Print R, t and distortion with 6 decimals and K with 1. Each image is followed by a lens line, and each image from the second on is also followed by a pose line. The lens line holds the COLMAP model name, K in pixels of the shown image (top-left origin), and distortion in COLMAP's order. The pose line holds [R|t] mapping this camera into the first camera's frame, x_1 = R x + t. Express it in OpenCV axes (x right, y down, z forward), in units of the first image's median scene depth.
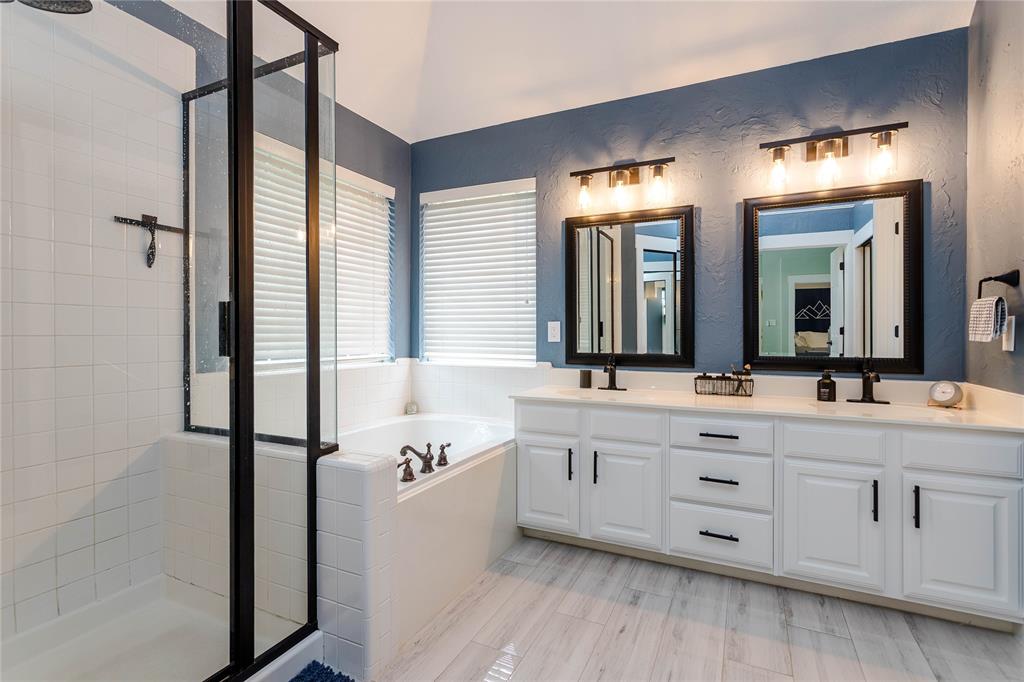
lens RADIAL K [[487.3, 0, 508.5], [0, 487.3, 334.3], [0, 0, 1]] dist [0.000495, 0.001940]
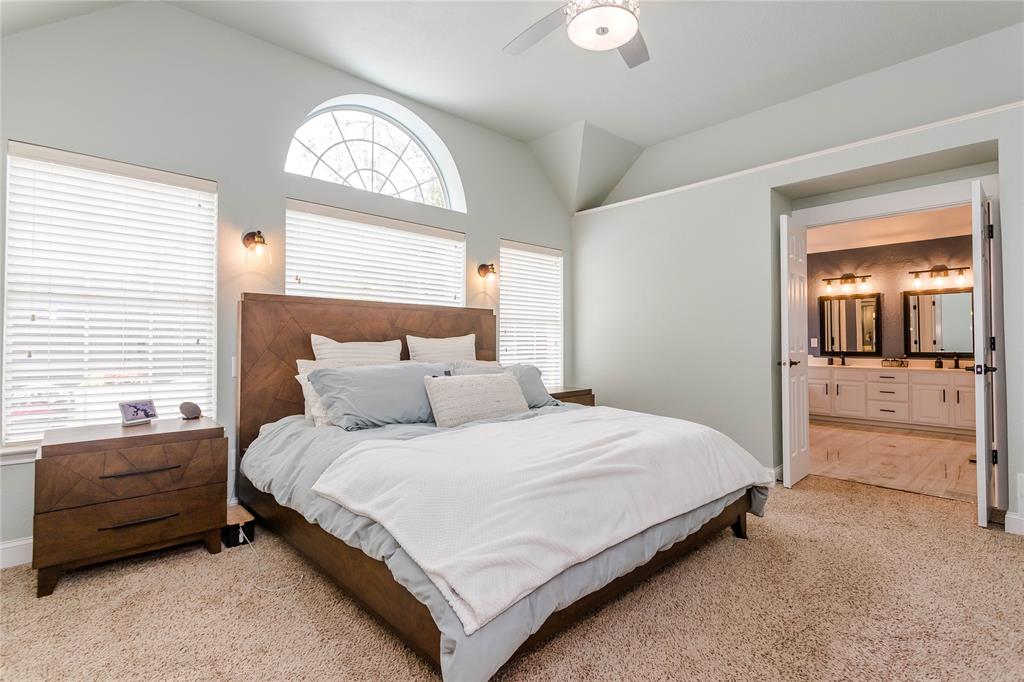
lens RADIAL K [[487.3, 0, 505.2], [0, 487.3, 333.5], [0, 0, 1]] dist [0.000495, 0.001940]
pose [[0.930476, -0.007169, -0.366283, -0.529850], [-0.001348, 0.999735, -0.022991, 0.008676], [0.366351, 0.021886, 0.930219, -2.152527]]
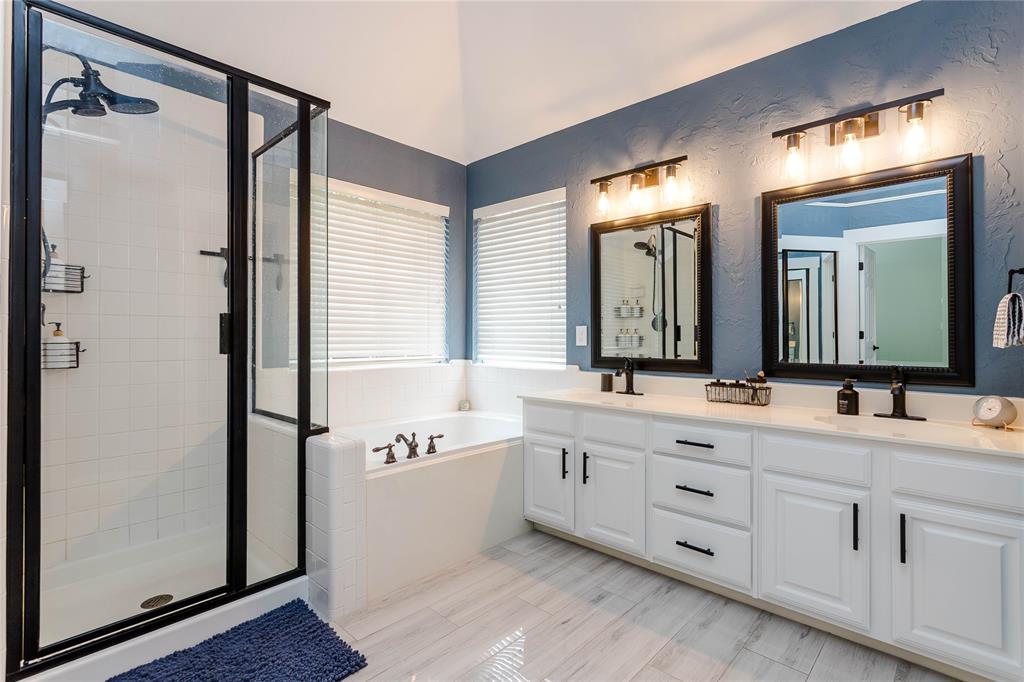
lens RADIAL K [[487.3, 0, 509.7], [0, 487.3, 334.7], [0, 0, 1]] dist [0.000495, 0.001940]
pose [[0.955194, -0.000250, -0.295981, 0.295458], [-0.002172, 0.999967, -0.007853, 0.000661], [0.295973, 0.008144, 0.955162, -0.024860]]
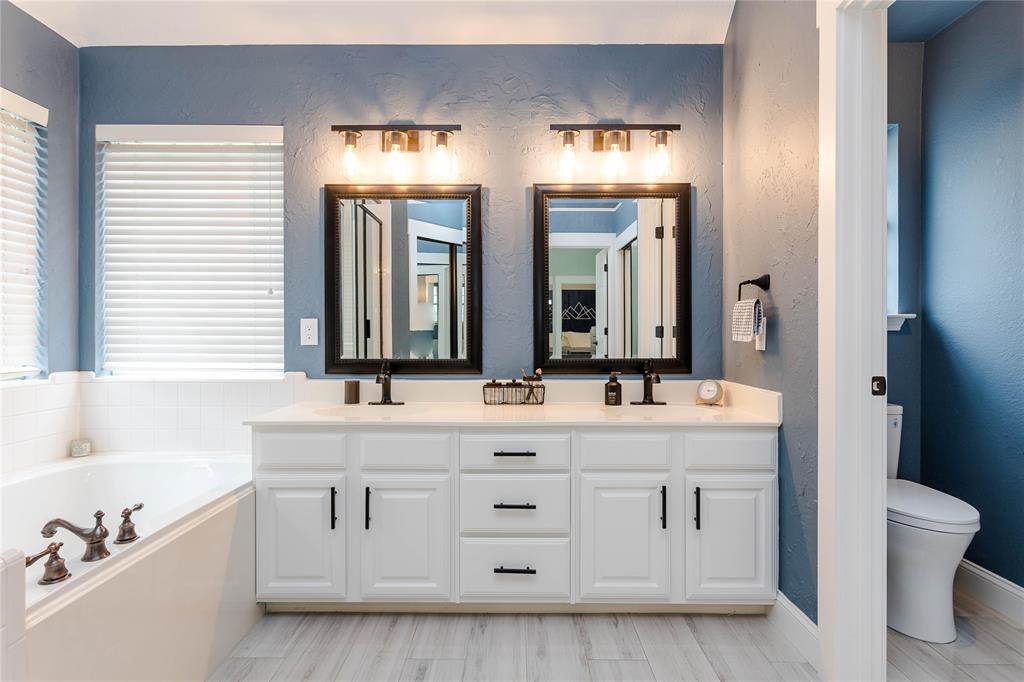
lens RADIAL K [[547.8, 0, 506.6], [0, 547.8, 334.7], [0, 0, 1]] dist [-0.006085, 0.002772]
pose [[0.902669, -0.001306, 0.430334, 0.004556], [0.001541, 0.999999, -0.000198, -0.000489], [-0.430333, 0.000842, 0.902670, 0.111907]]
